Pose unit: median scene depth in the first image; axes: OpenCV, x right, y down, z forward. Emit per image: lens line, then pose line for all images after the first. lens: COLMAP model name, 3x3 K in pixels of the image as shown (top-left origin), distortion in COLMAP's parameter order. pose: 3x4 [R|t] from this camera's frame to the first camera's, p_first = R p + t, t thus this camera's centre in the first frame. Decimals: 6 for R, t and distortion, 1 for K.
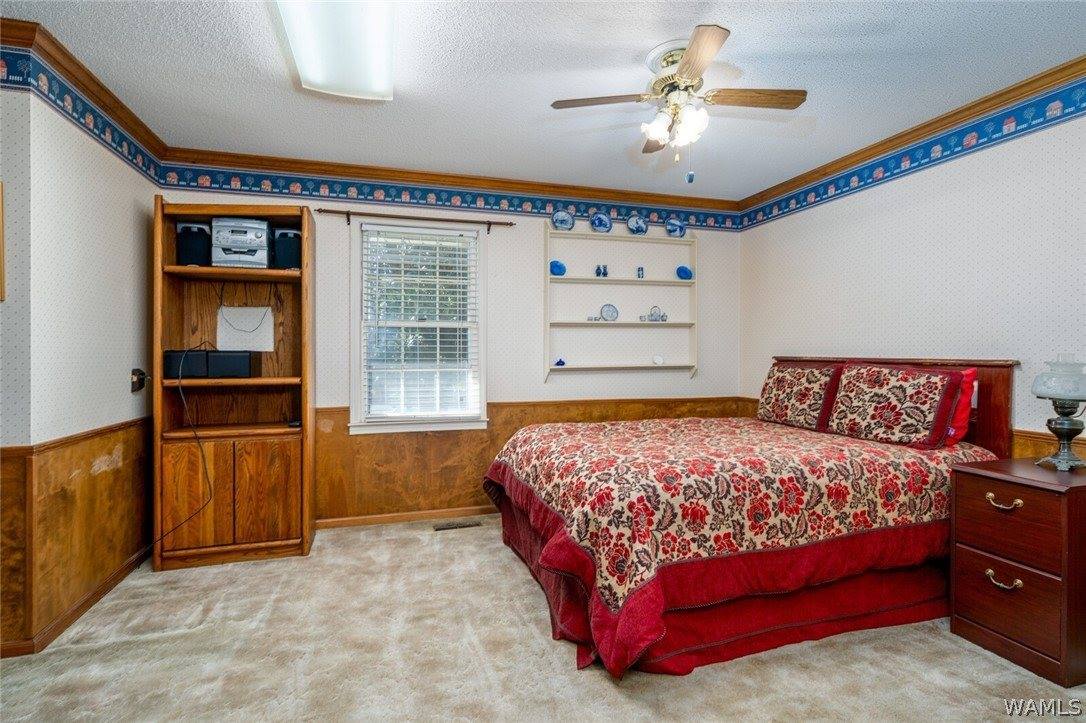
lens RADIAL K [[518.4, 0, 540.5], [0, 518.4, 356.5], [0, 0, 1]] dist [0.003793, 0.000776]
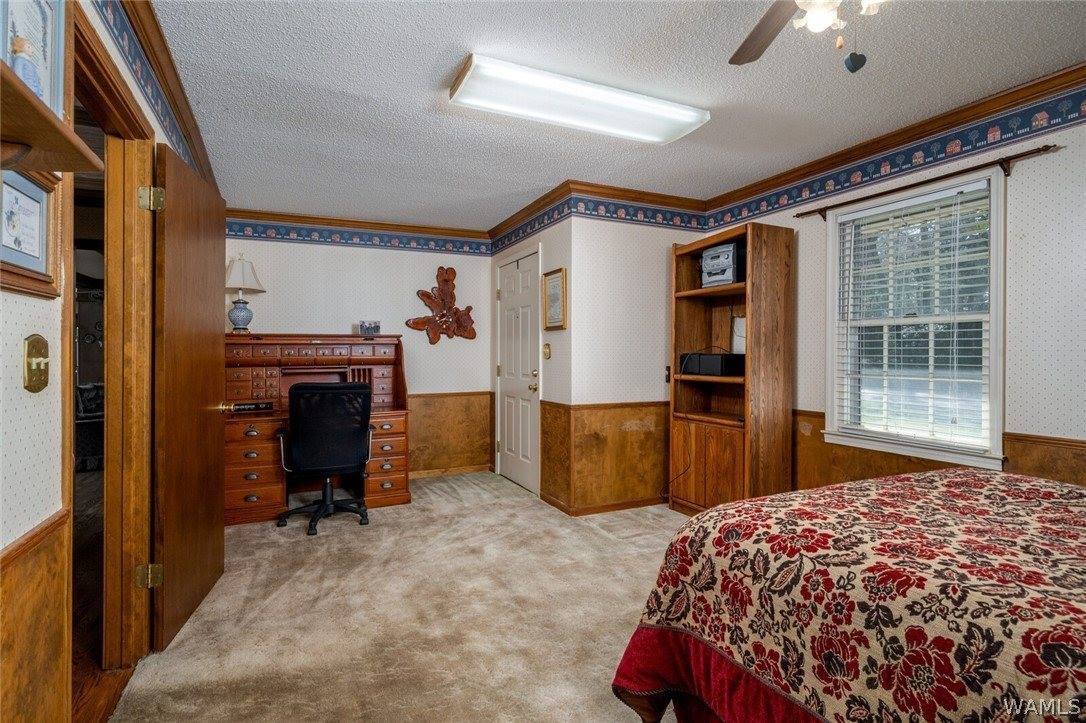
lens RADIAL K [[518.4, 0, 542.5], [0, 518.4, 356.6], [0, 0, 1]] dist [0.003793, 0.000776]
pose [[0.179927, 0.005836, -0.983663, 0.810342], [-0.008769, 0.999952, 0.004329, -0.009065], [0.983641, 0.007847, 0.179970, 0.544167]]
